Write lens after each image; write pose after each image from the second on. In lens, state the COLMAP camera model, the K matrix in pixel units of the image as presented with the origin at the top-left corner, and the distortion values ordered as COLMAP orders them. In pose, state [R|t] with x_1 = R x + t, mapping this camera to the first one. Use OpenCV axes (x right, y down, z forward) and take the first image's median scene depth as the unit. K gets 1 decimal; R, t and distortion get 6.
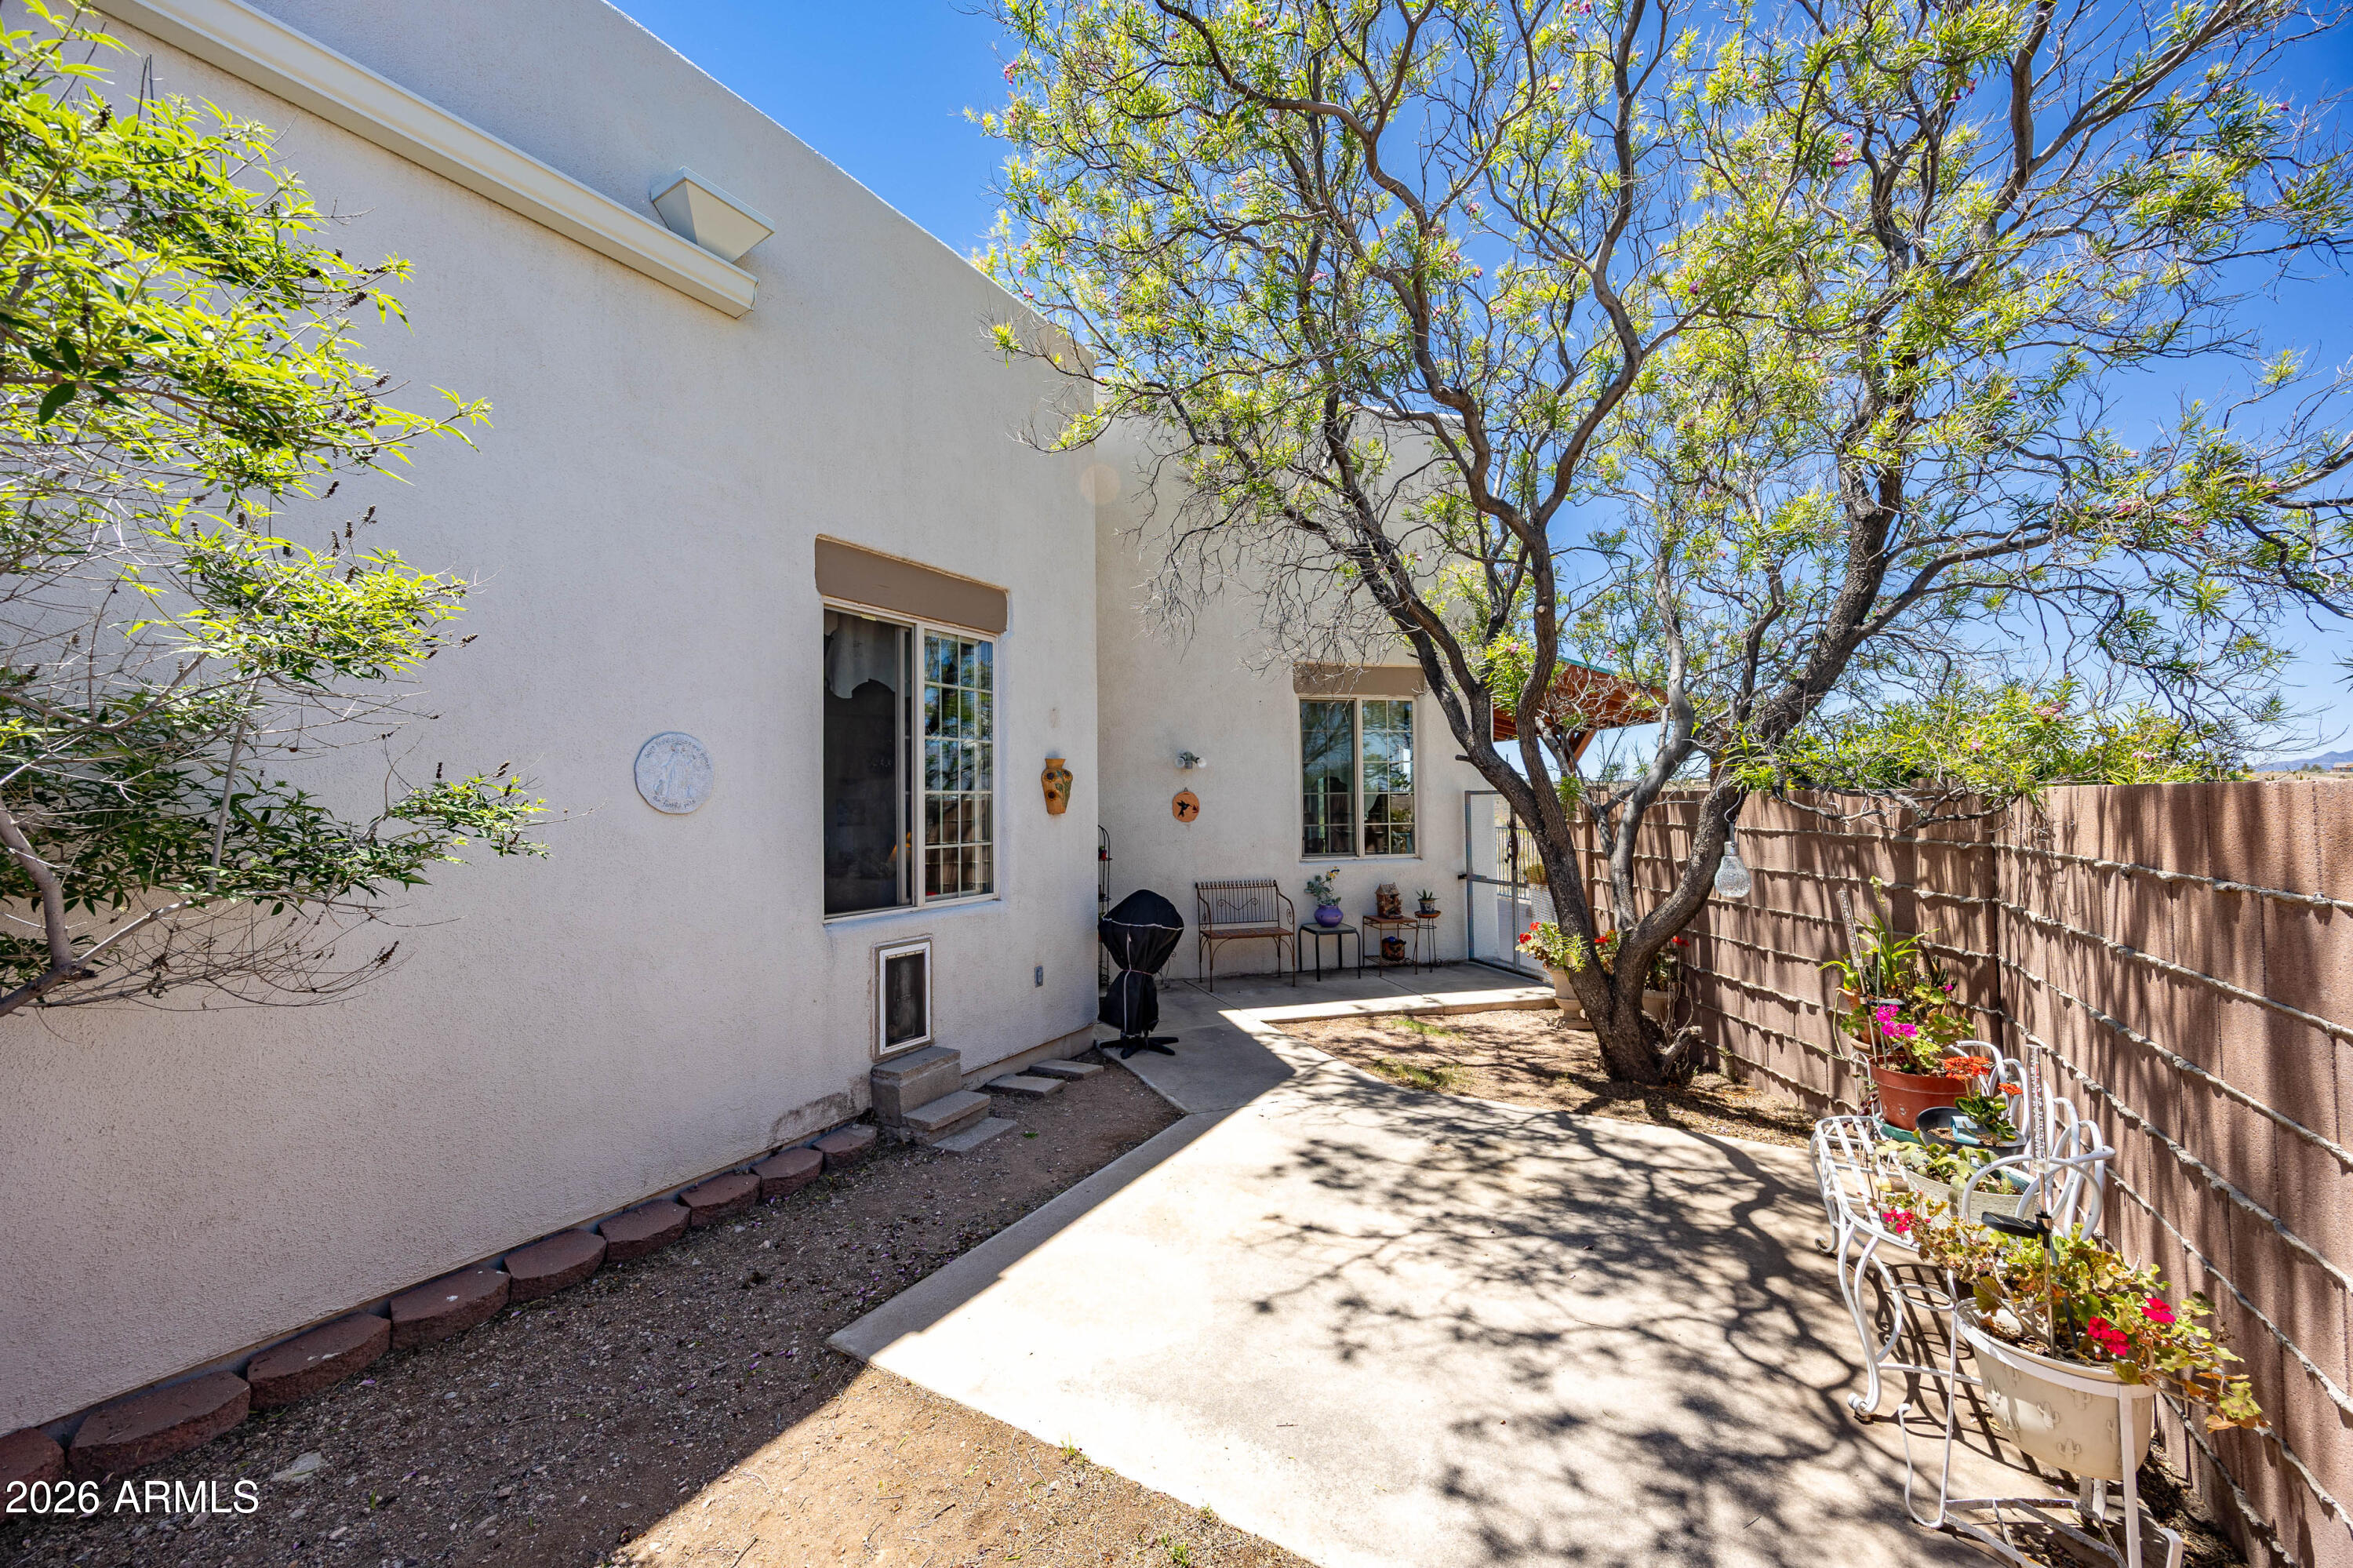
lens RADIAL K [[884.2, 0, 1178.0], [0, 884.2, 781.9], [0, 0, 1]] dist [-0.005770, 0.000138]
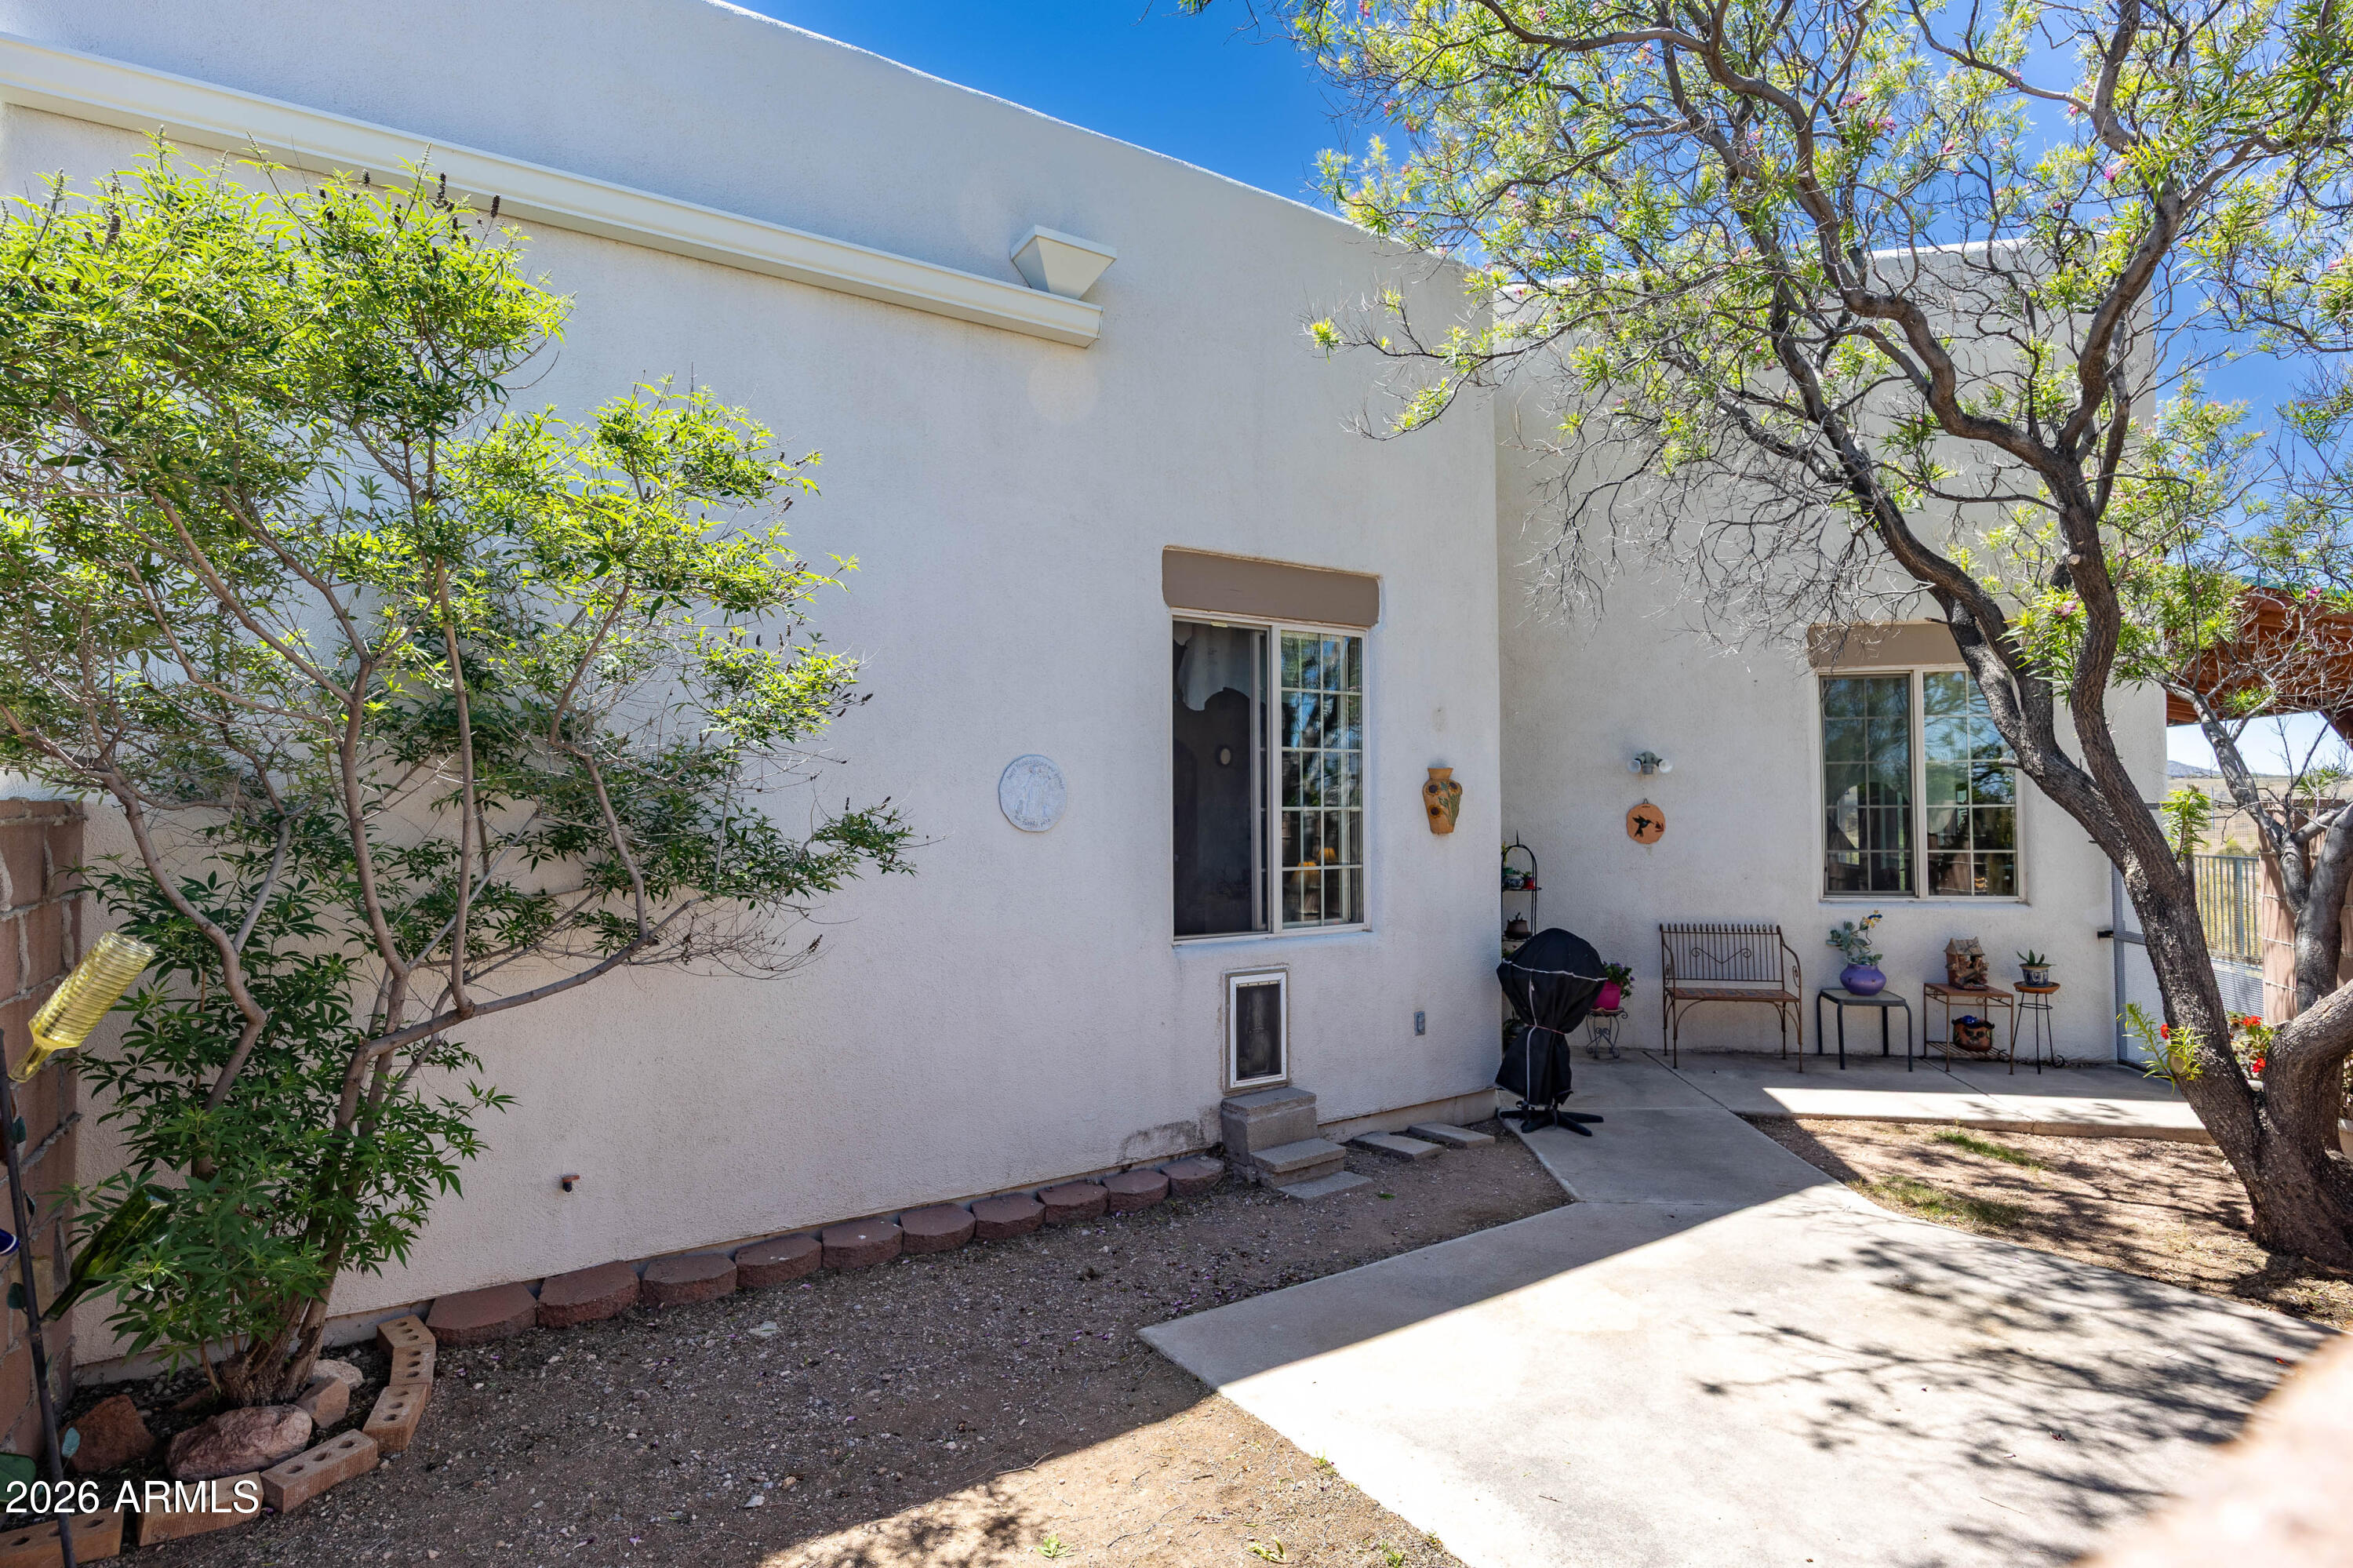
lens RADIAL K [[1155.5, 0, 1174.2], [0, 1155.5, 778.6], [0, 0, 1]] dist [-0.014523, -0.001335]
pose [[0.899724, -0.004403, -0.436438, 0.149791], [0.003827, 0.999990, -0.002198, -0.019247], [0.436443, 0.000308, 0.899732, -0.138487]]
